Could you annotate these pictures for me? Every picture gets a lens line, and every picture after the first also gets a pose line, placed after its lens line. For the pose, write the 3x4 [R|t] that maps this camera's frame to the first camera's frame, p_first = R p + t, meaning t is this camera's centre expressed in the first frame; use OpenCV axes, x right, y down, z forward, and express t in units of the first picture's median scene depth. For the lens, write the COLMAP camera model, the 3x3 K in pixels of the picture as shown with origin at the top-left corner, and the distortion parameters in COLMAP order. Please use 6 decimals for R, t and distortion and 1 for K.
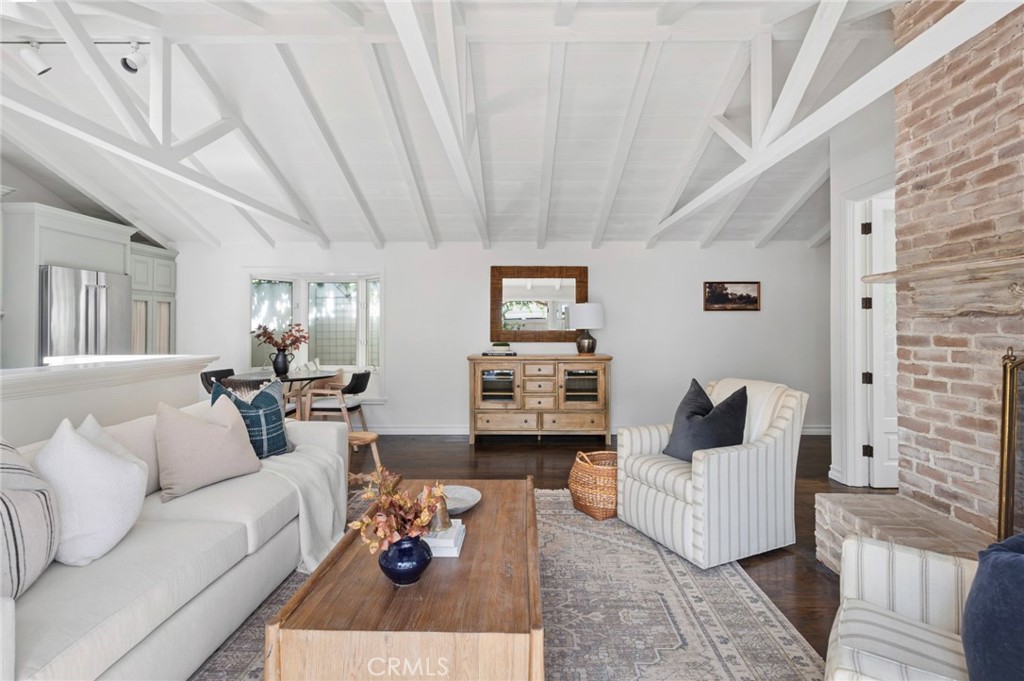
lens RADIAL K [[485.1, 0, 515.9], [0, 485.1, 325.9], [0, 0, 1]] dist [0.000495, 0.000018]
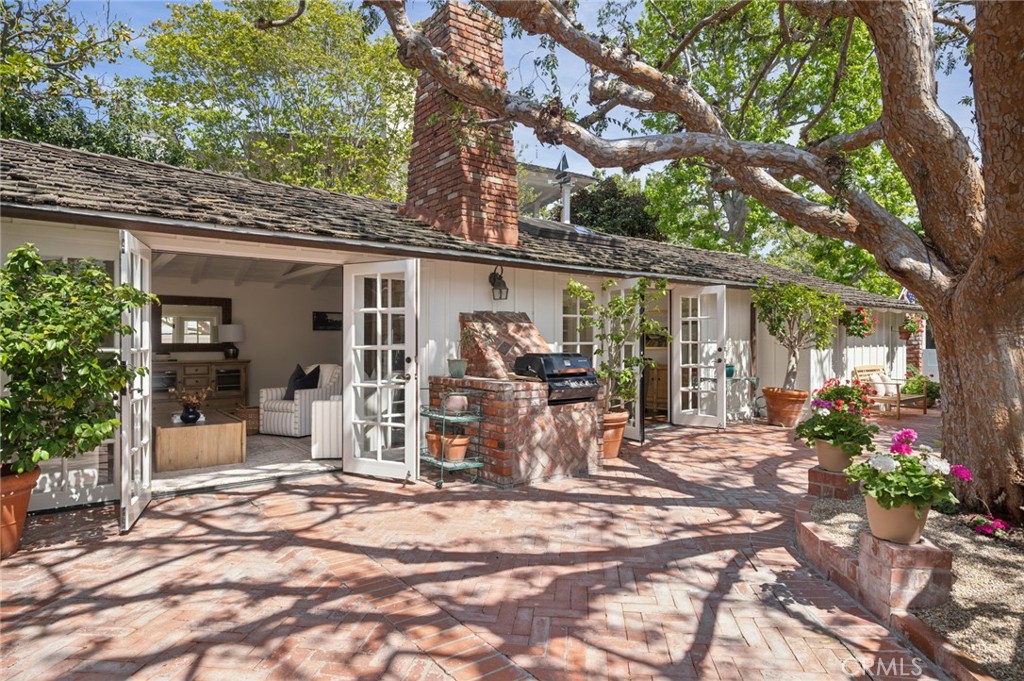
lens RADIAL K [[580.4, 0, 512.0], [0, 580.4, 340.5], [0, 0, 1]] dist [0.000548, 0.000028]
pose [[0.793741, -0.000373, 0.608256, -0.251667], [0.000554, 1.000000, -0.000109, 0.002344], [-0.608256, 0.000423, 0.793741, -0.922293]]
